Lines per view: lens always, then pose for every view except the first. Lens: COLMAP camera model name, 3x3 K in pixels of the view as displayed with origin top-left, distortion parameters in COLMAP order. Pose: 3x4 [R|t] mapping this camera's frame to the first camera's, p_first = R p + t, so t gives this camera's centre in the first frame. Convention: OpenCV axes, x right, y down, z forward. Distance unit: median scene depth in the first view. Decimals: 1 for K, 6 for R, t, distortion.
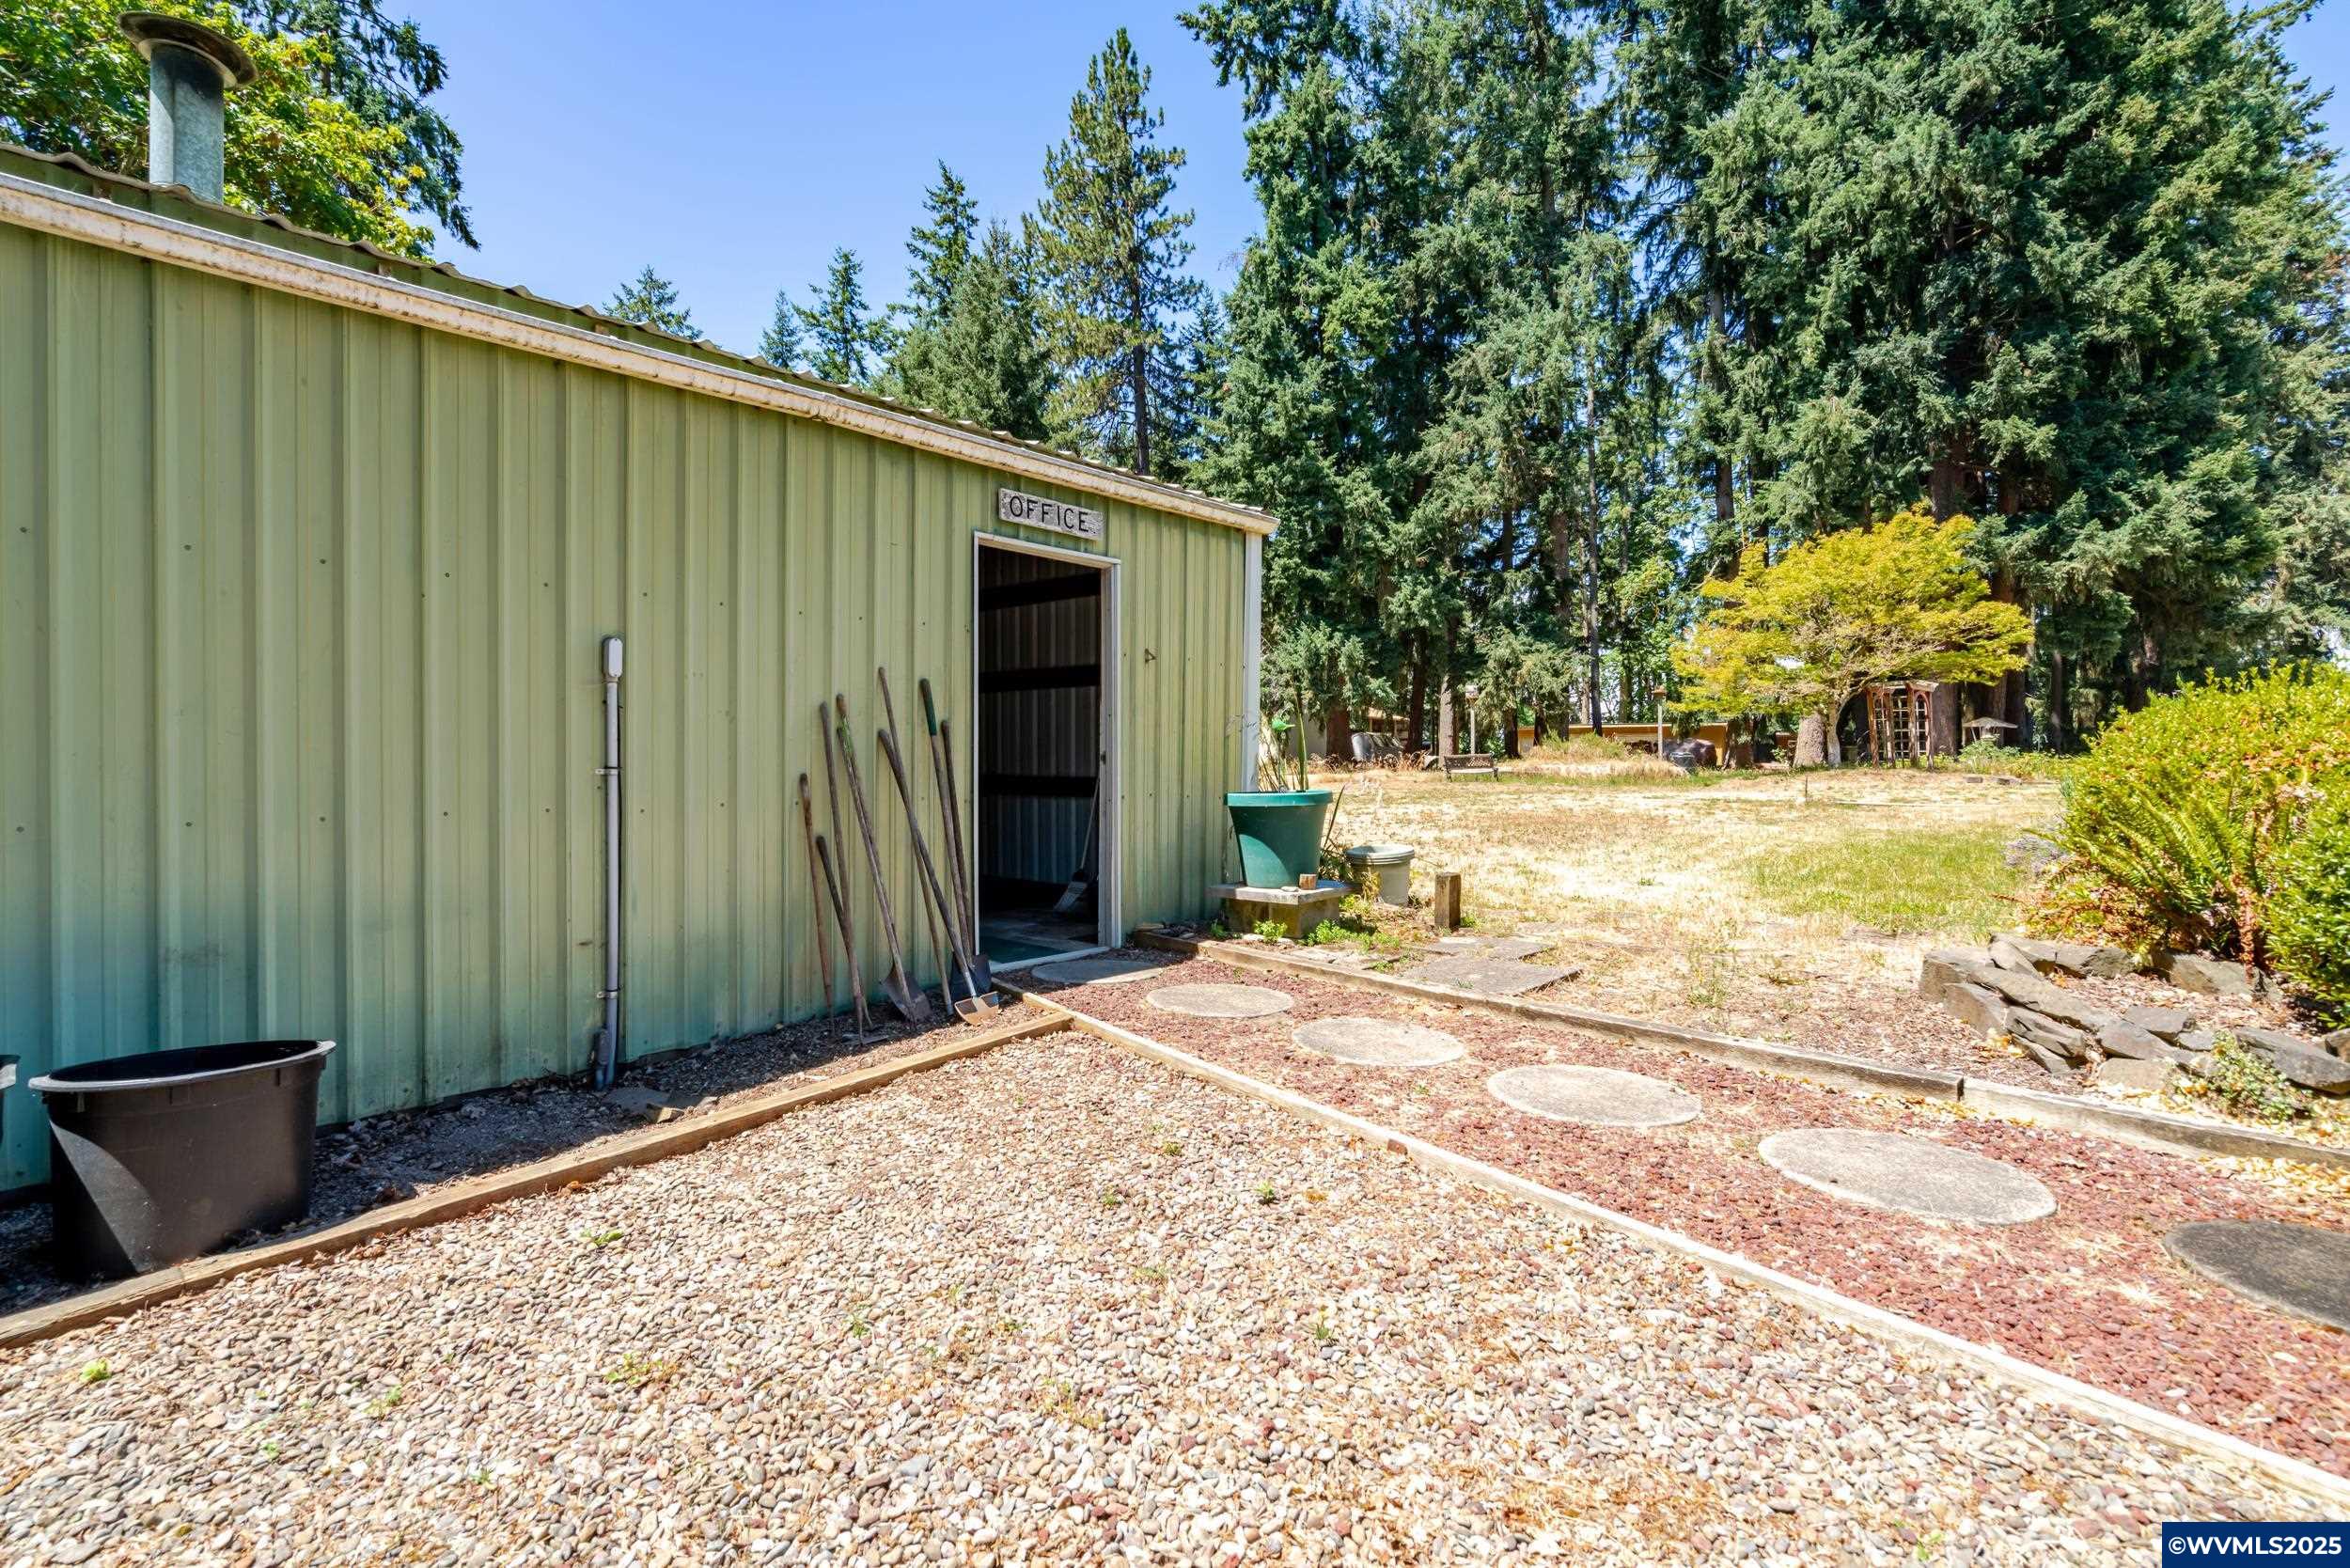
lens RADIAL K [[1066.1, 0, 1169.4], [0, 1066.1, 764.2], [0, 0, 1]] dist [-0.003301, 0.002621]
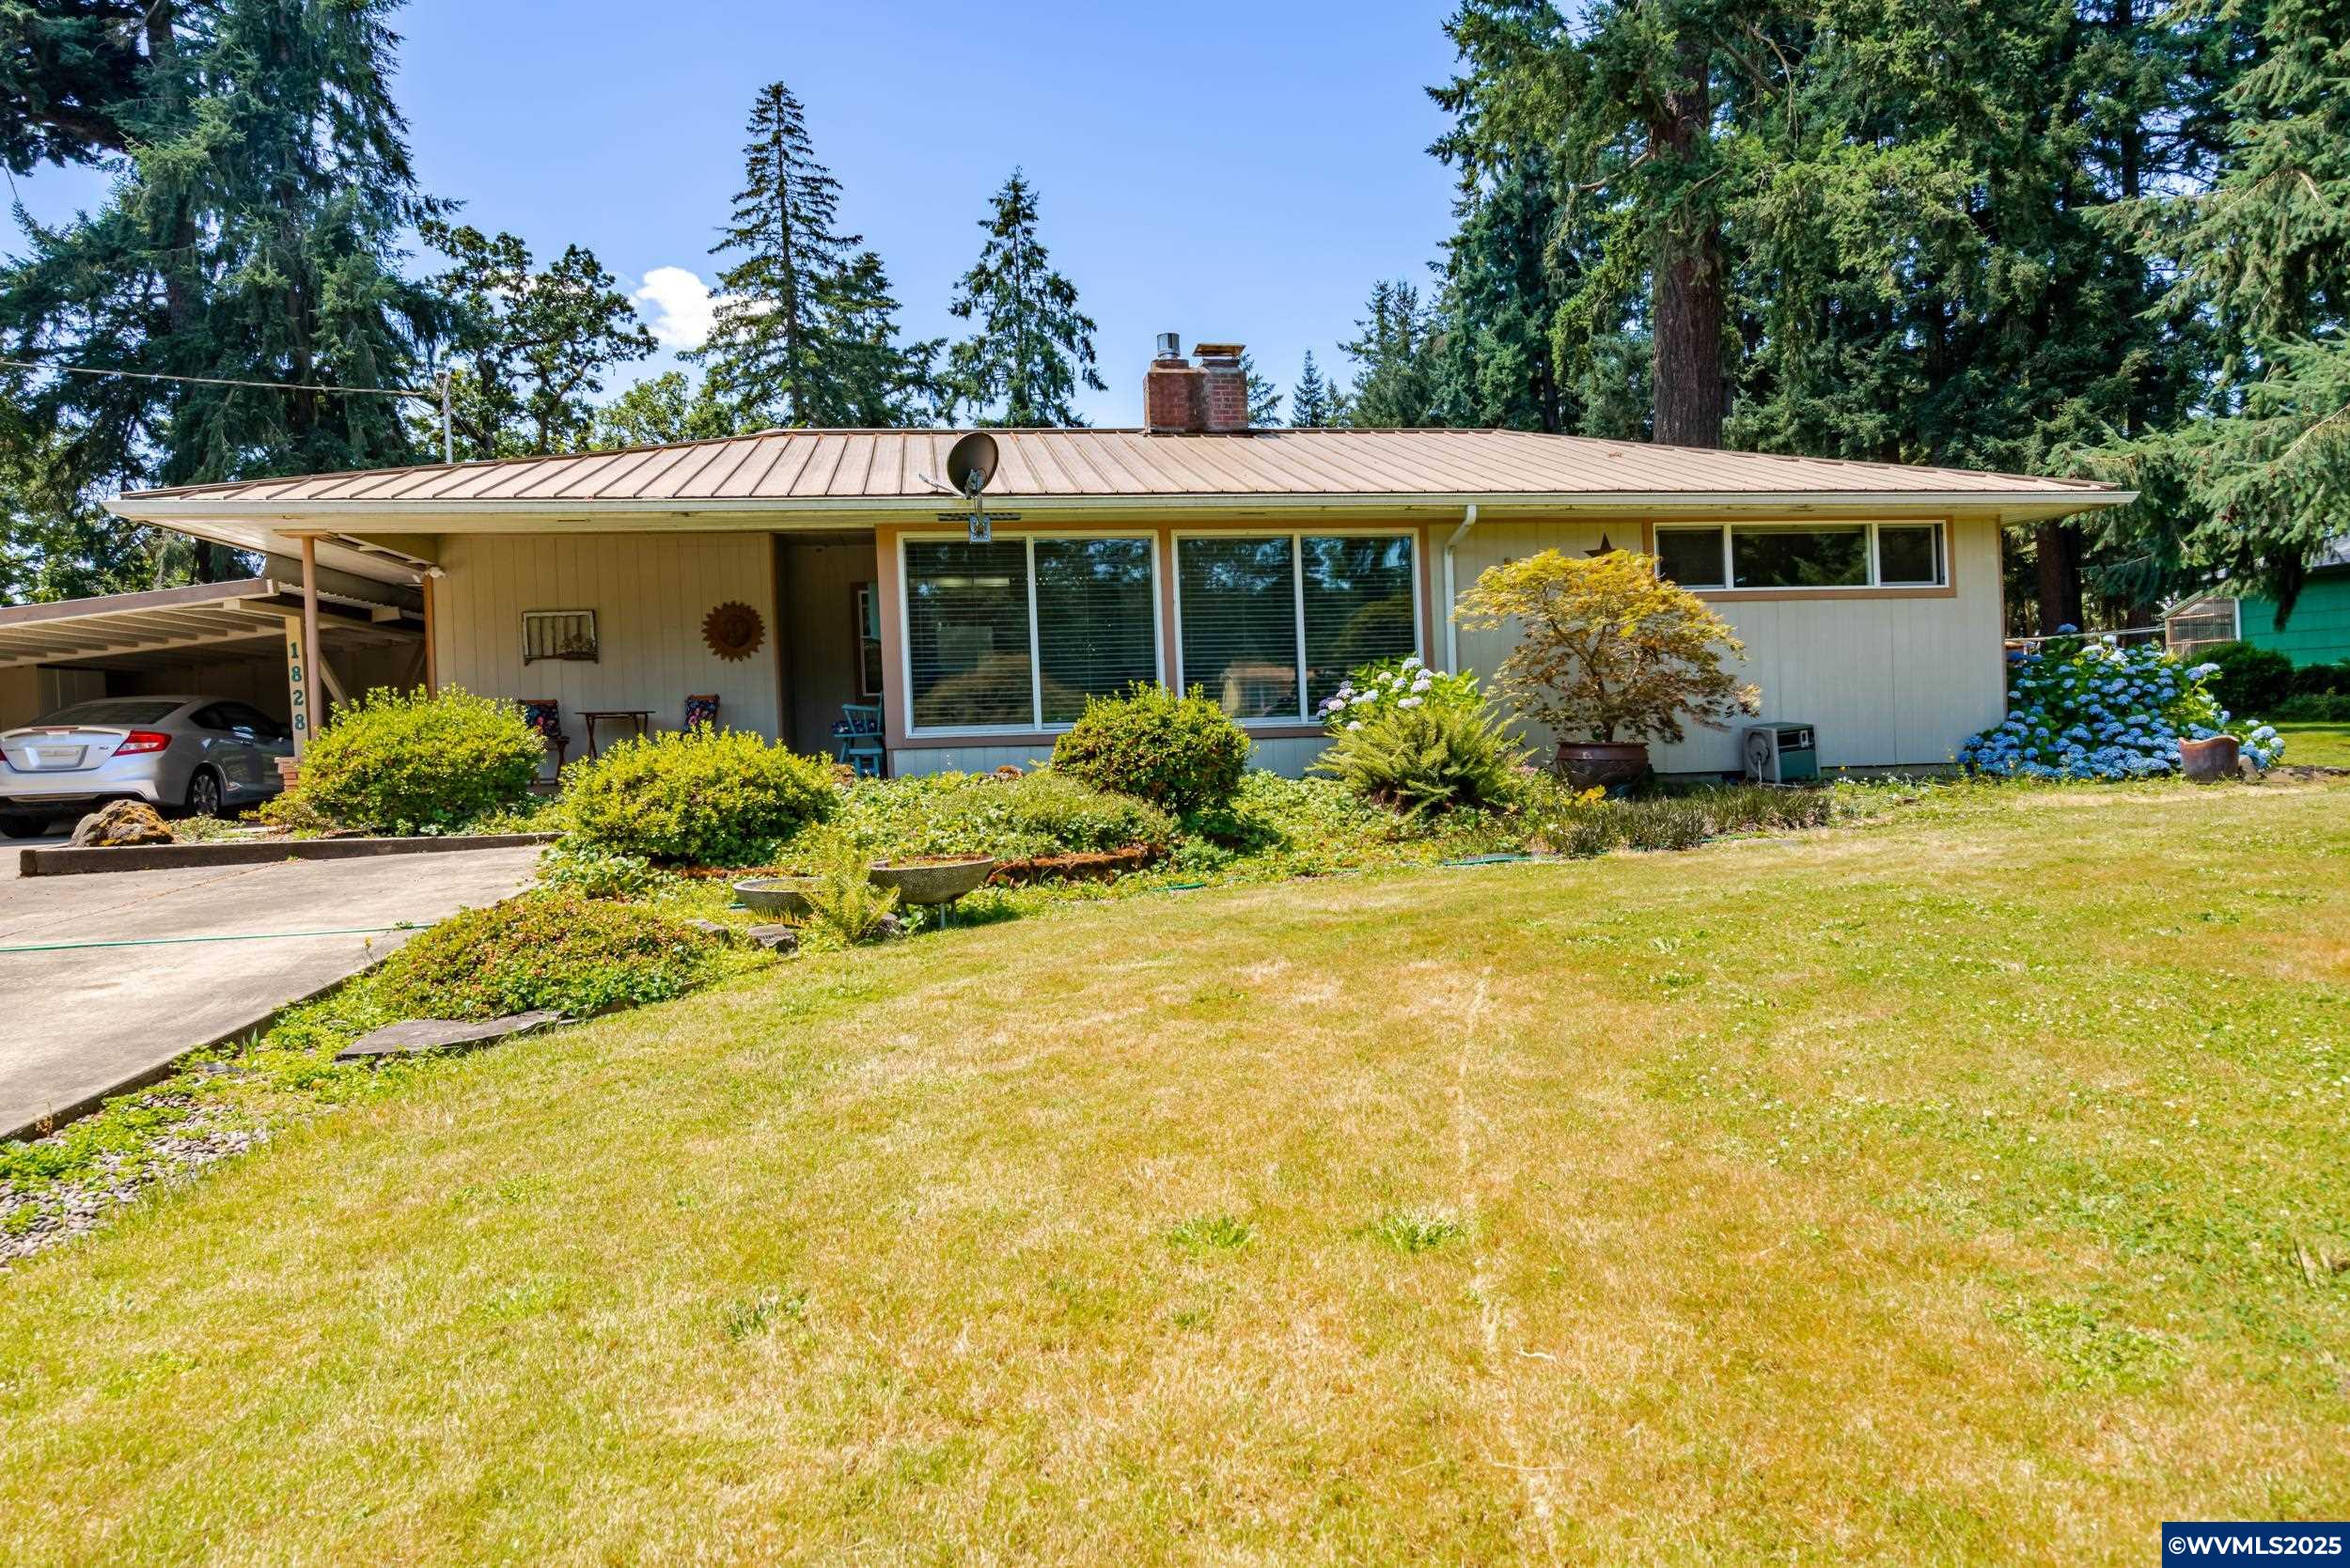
lens RADIAL K [[1364.5, 0, 1173.6], [0, 1364.5, 705.4], [0, 0, 1]] dist [-0.006510, -0.000601]
pose [[0.747893, -0.039571, -0.662639, 0.955889], [0.041288, 0.999062, -0.013061, -0.002361], [0.662534, -0.017591, 0.748825, -0.556398]]
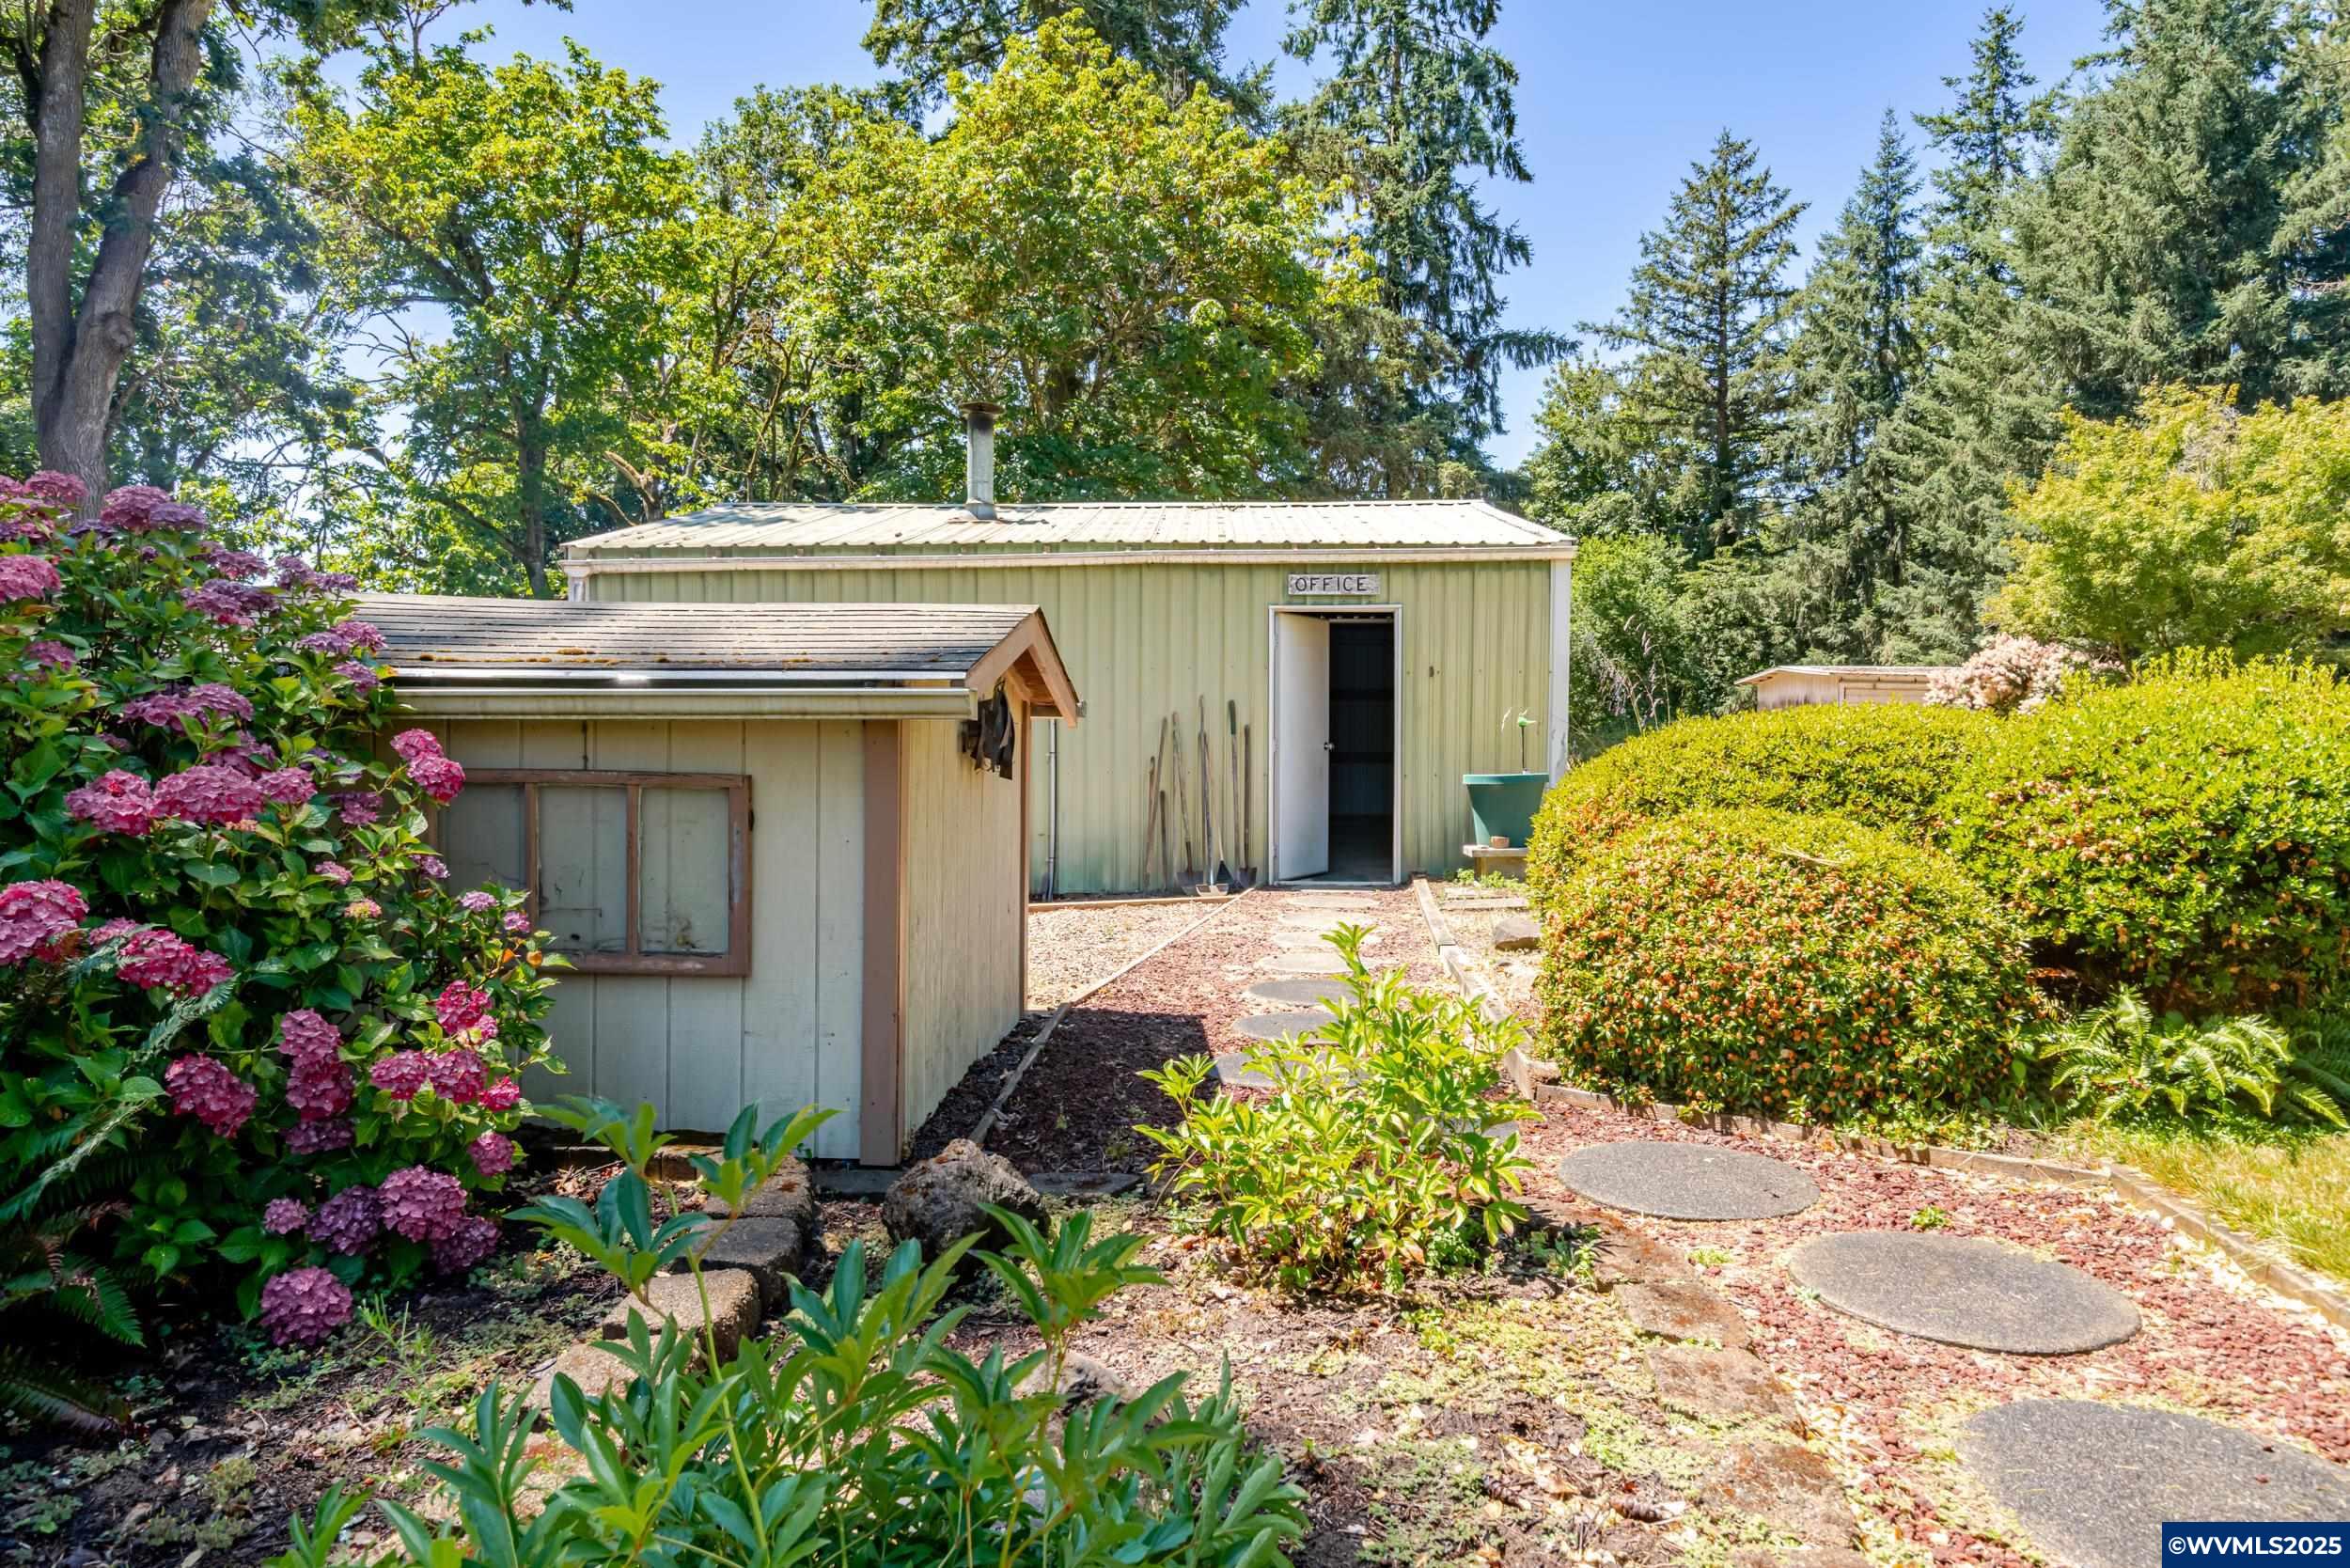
lens RADIAL K [[1459.7, 0, 1196.1], [0, 1459.7, 775.7], [0, 0, 1]] dist [0.002720, 0.004326]
pose [[0.650869, 0.019093, -0.758950, 0.174138], [-0.001620, 0.999716, 0.023761, -0.002038], [0.759189, -0.014235, 0.650715, -0.062568]]
